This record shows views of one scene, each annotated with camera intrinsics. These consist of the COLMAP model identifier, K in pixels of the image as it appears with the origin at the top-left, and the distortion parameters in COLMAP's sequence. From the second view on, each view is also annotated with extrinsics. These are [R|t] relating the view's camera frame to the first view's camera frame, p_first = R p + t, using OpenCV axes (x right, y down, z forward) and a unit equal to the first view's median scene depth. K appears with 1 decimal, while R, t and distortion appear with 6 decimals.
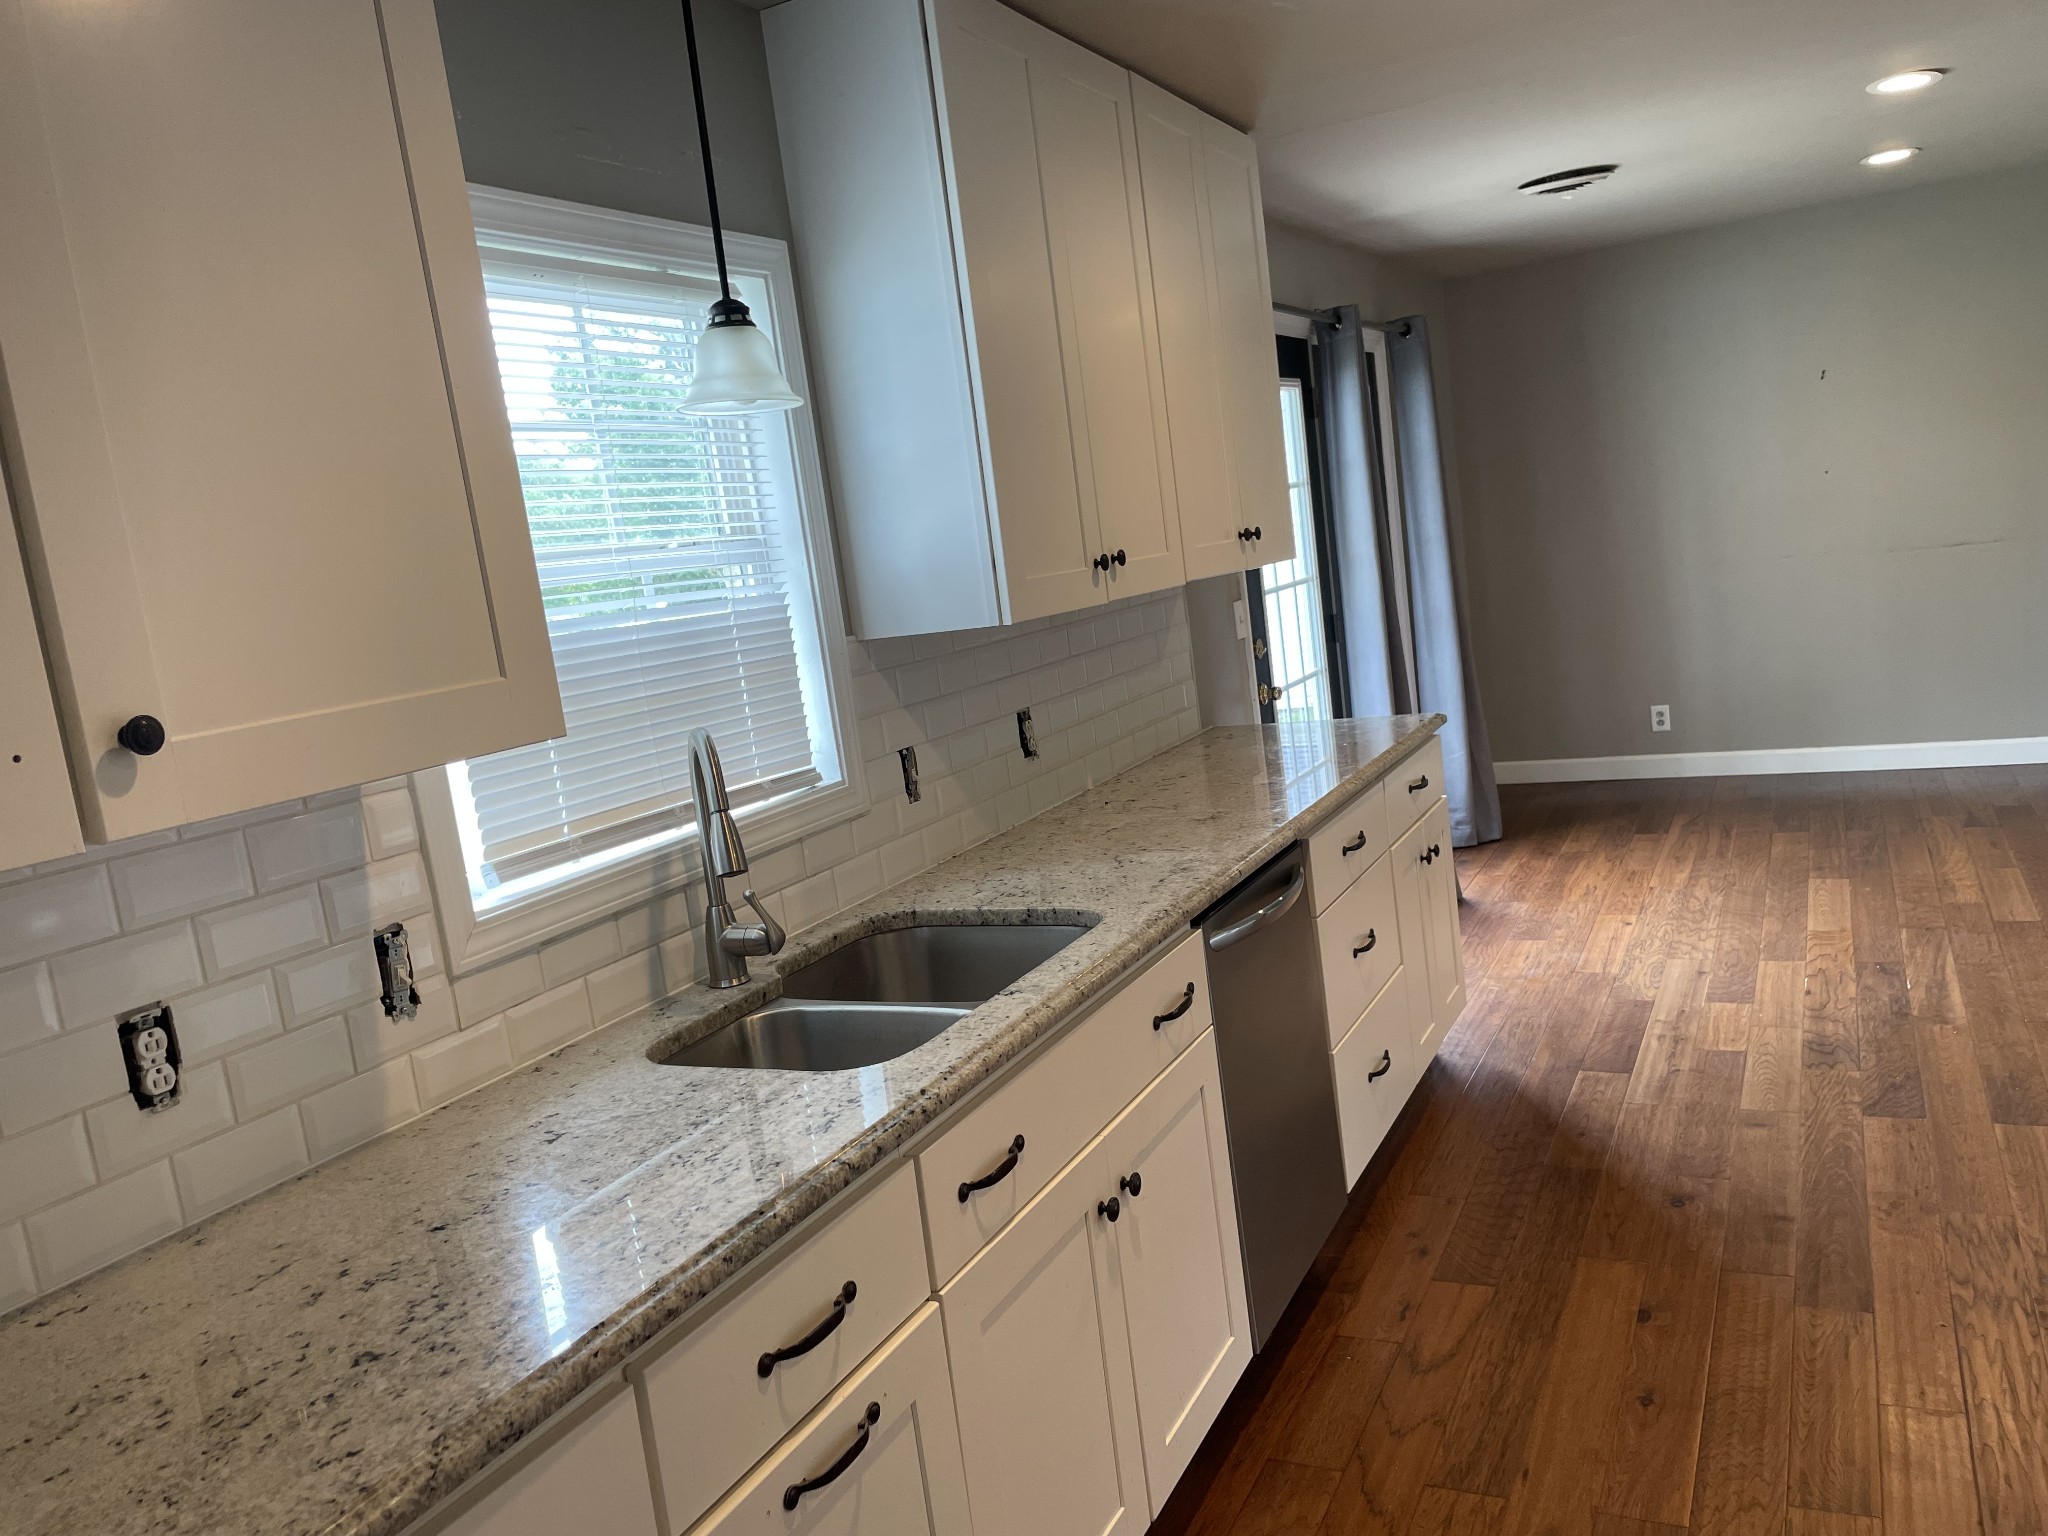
lens RADIAL K [[1562.1, 0, 1012.2], [0, 1562.1, 755.8], [0, 0, 1]] dist [0.094756, -0.121630]
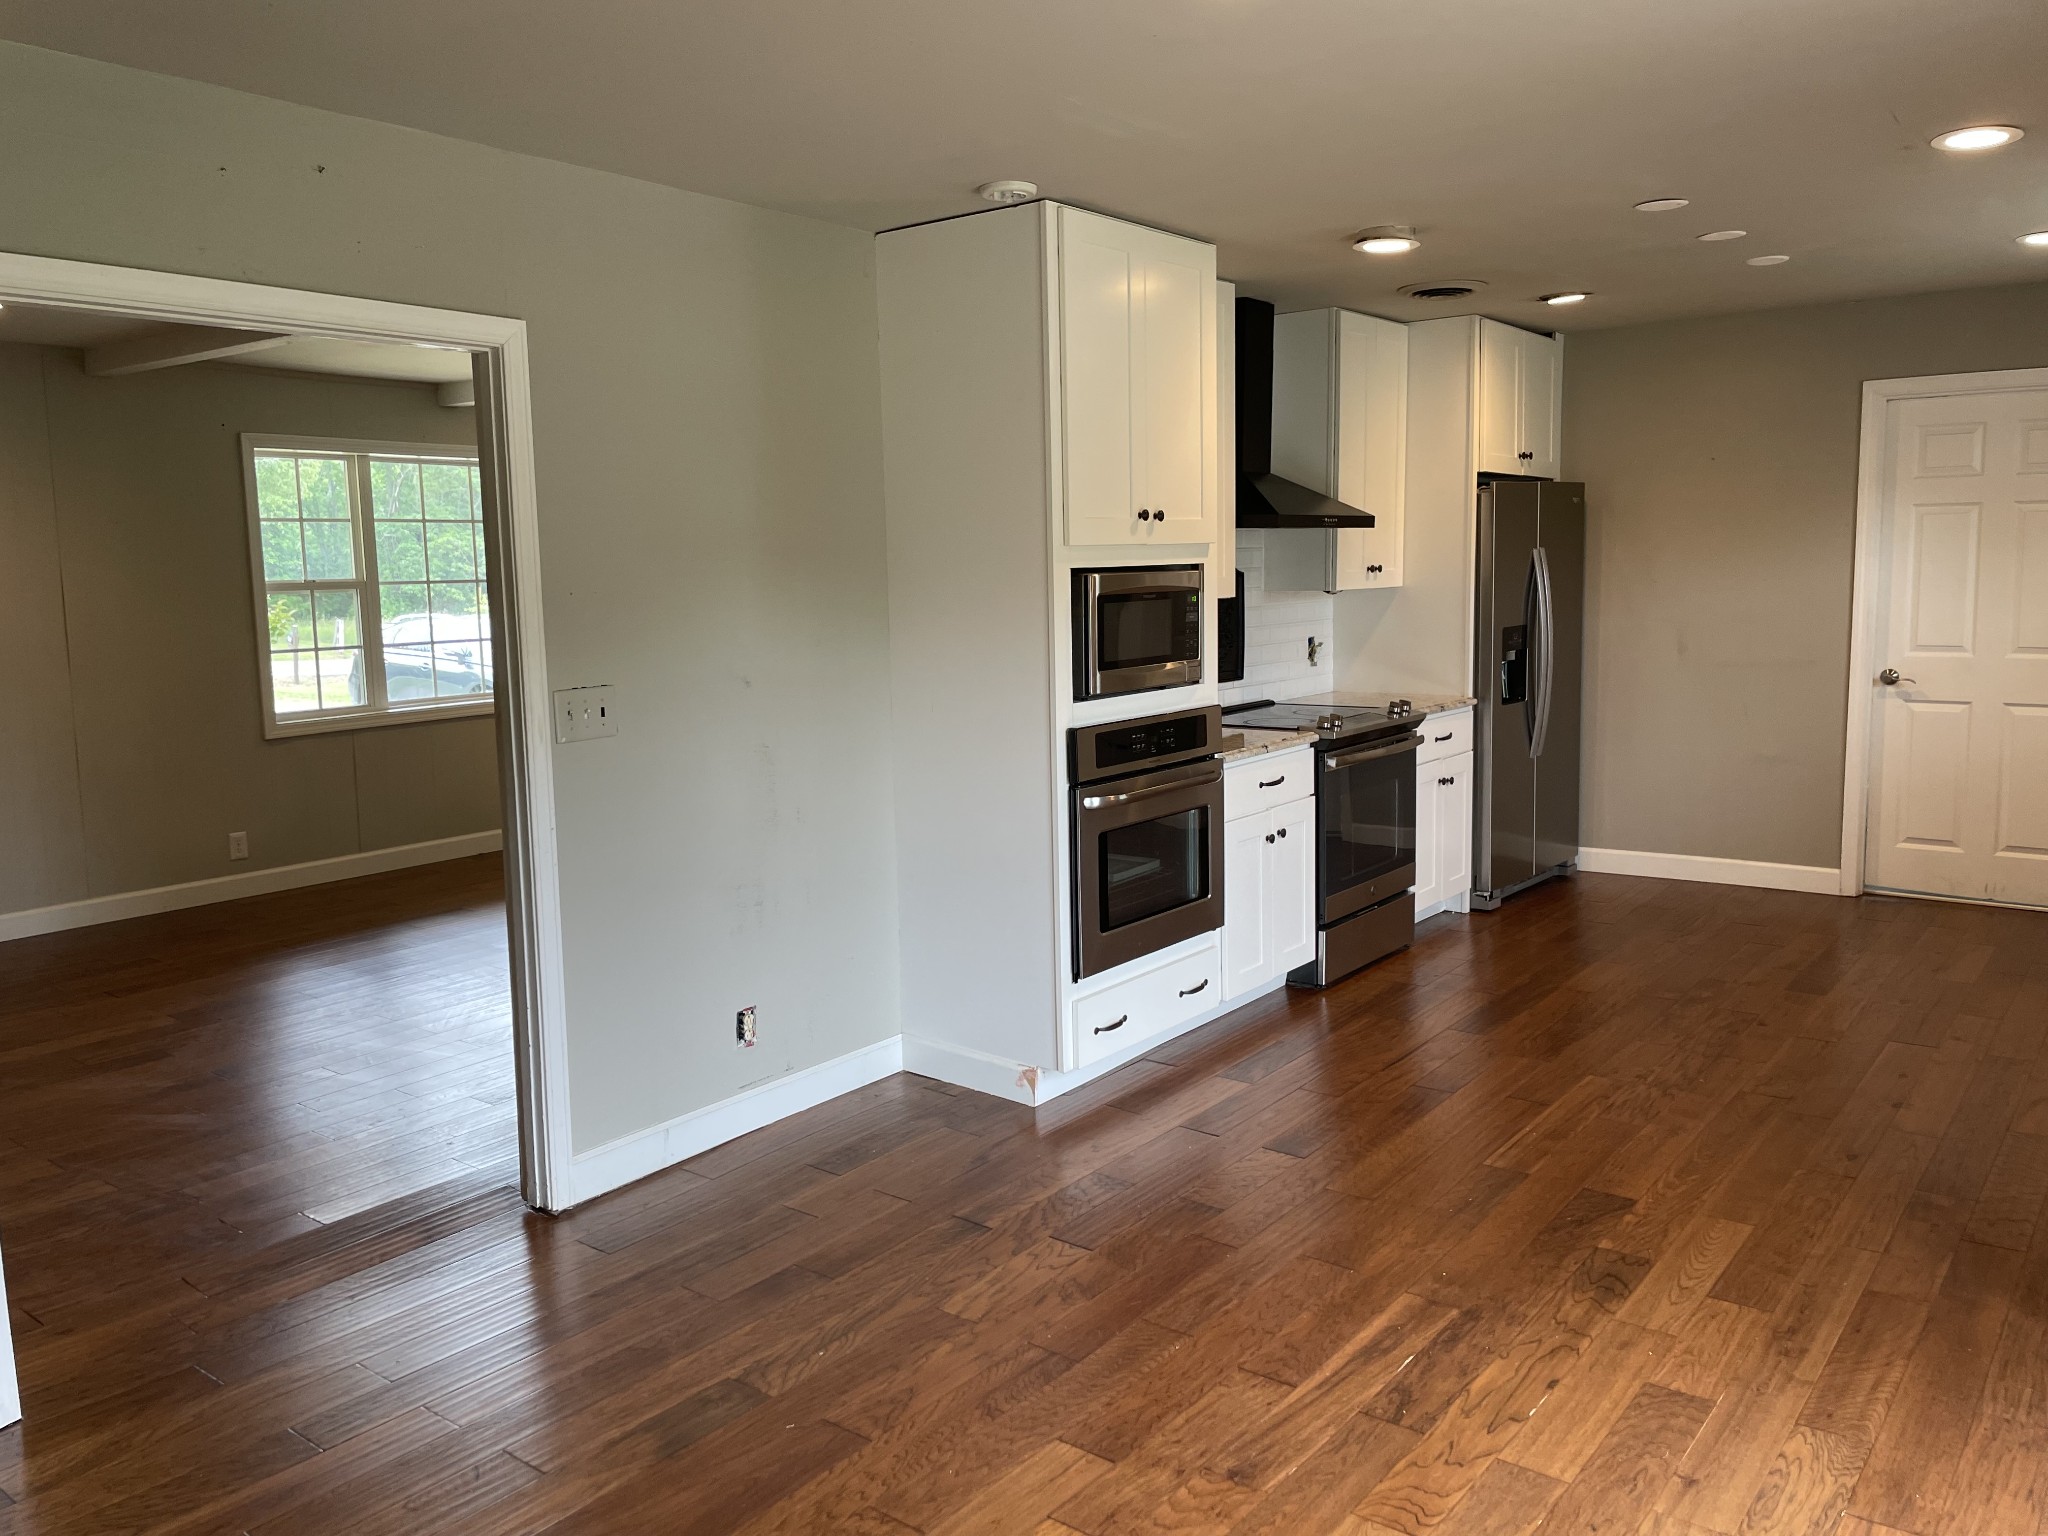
lens RADIAL K [[1562.1, 0, 1012.2], [0, 1562.1, 755.8], [0, 0, 1]] dist [0.094756, -0.121630]
pose [[-0.969412, 0.131831, 0.207030, 0.604801], [0.178567, 0.957524, 0.226409, -0.318540], [-0.168389, 0.256452, -0.951776, 1.763948]]
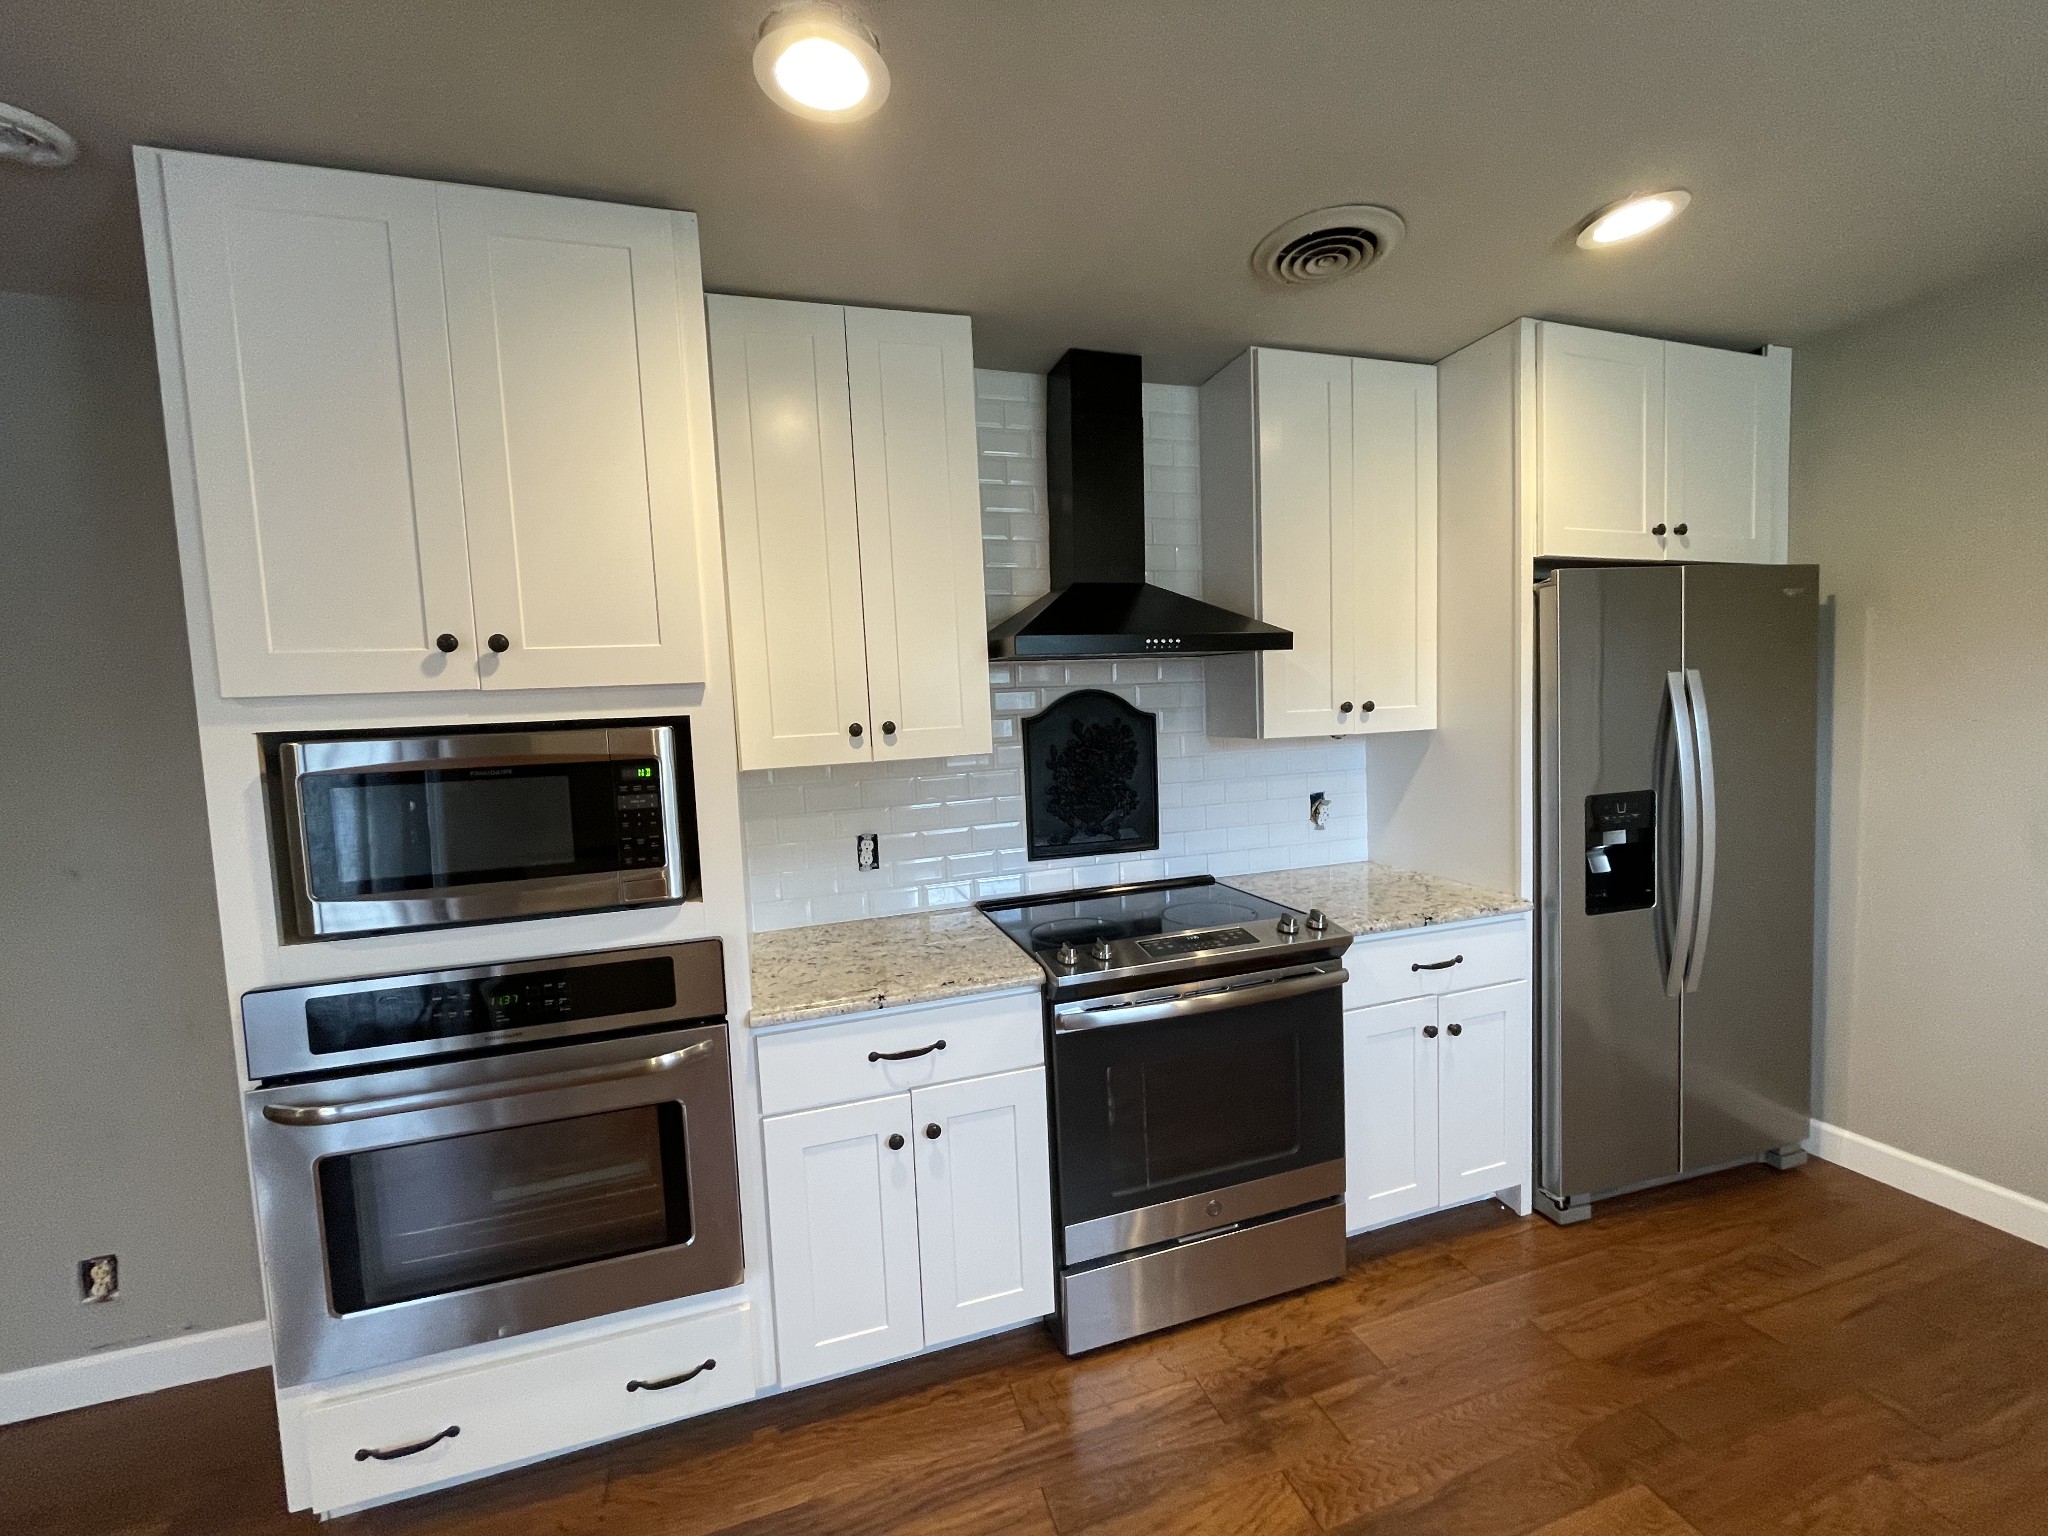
lens RADIAL K [[830.9, 0, 1024.0], [0, 830.9, 768.0], [0, 0, 1]] dist [-0.002240, -0.000242]
pose [[-0.686799, 0.111836, 0.718192, 0.296492], [0.229411, 0.970938, 0.068190, -0.129658], [-0.689694, 0.211594, -0.692496, 0.743868]]
